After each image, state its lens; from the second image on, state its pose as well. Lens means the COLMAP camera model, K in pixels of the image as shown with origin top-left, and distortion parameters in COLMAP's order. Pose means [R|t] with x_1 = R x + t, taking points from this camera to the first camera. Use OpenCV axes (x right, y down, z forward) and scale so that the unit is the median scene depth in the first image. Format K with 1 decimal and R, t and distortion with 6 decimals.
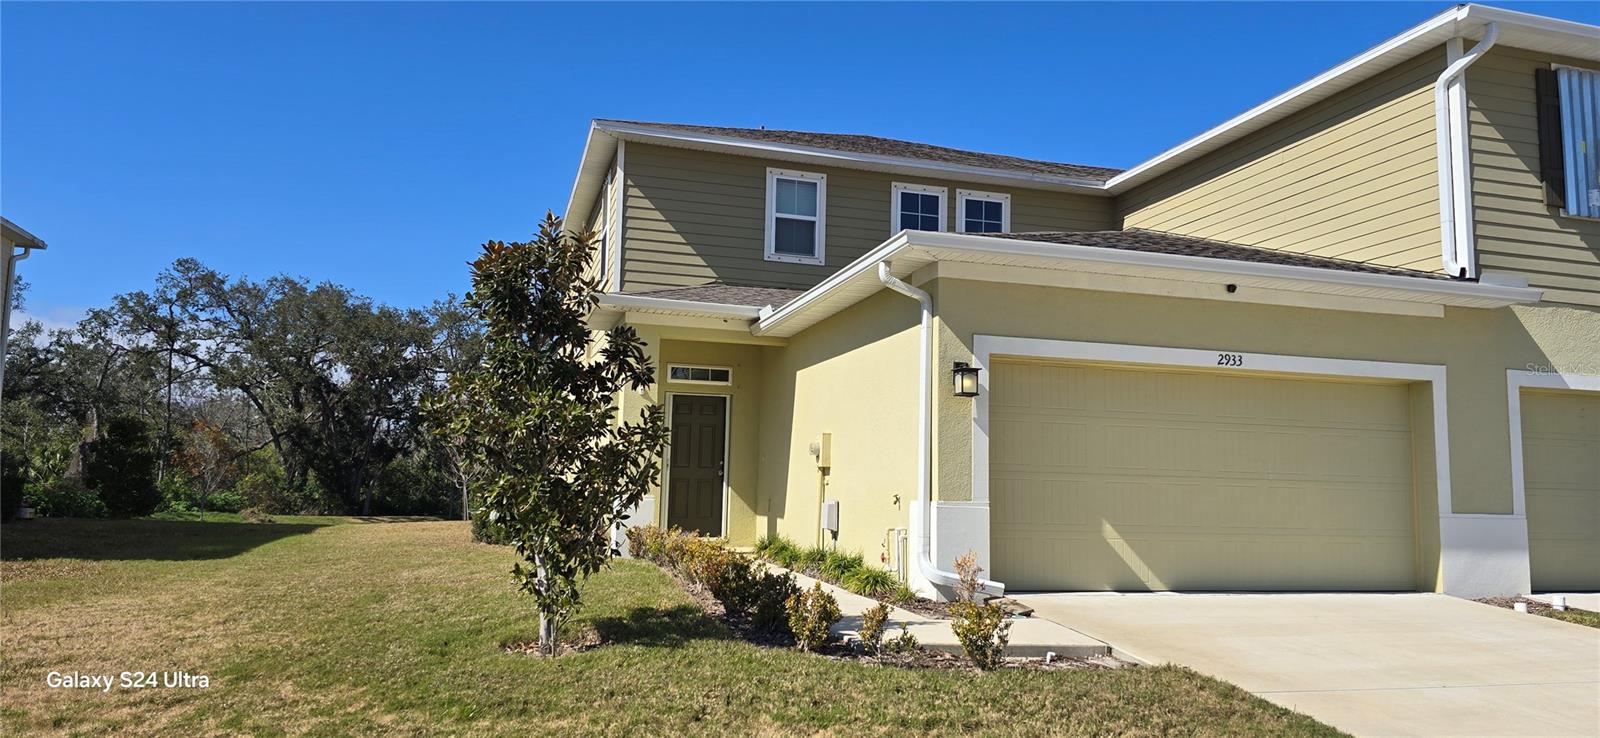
lens RADIAL K [[1066.5, 0, 795.4], [0, 1066.5, 393.7], [0, 0, 1]] dist [0.085115, -0.080775]
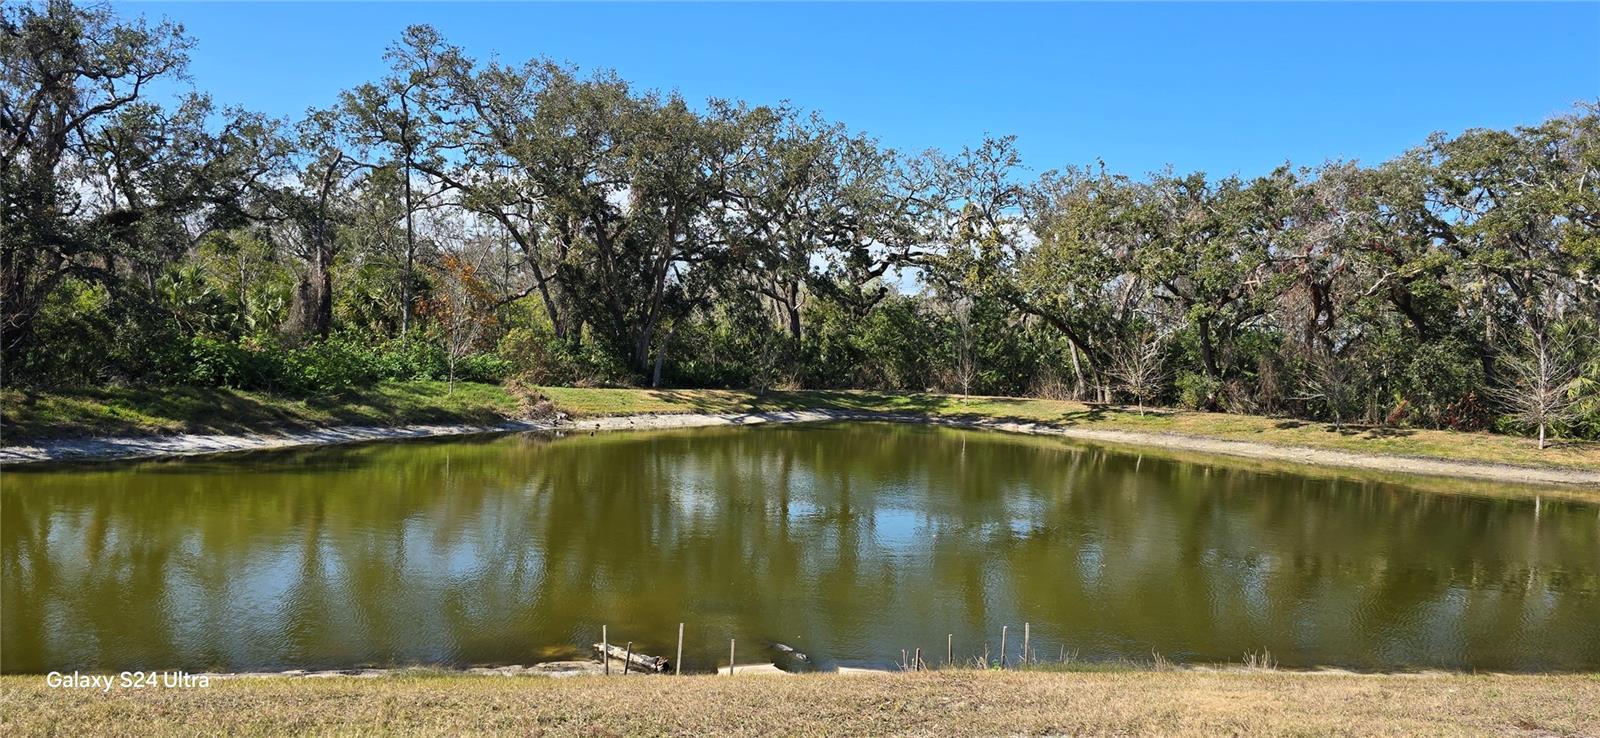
lens RADIAL K [[1066.5, 0, 805.0], [0, 1066.5, 376.6], [0, 0, 1]] dist [0.085115, -0.080775]
pose [[0.980891, 0.020161, -0.193513, -0.158181], [0.001962, 0.993541, 0.113457, 0.022125], [0.194551, -0.111669, 0.974515, 0.307497]]
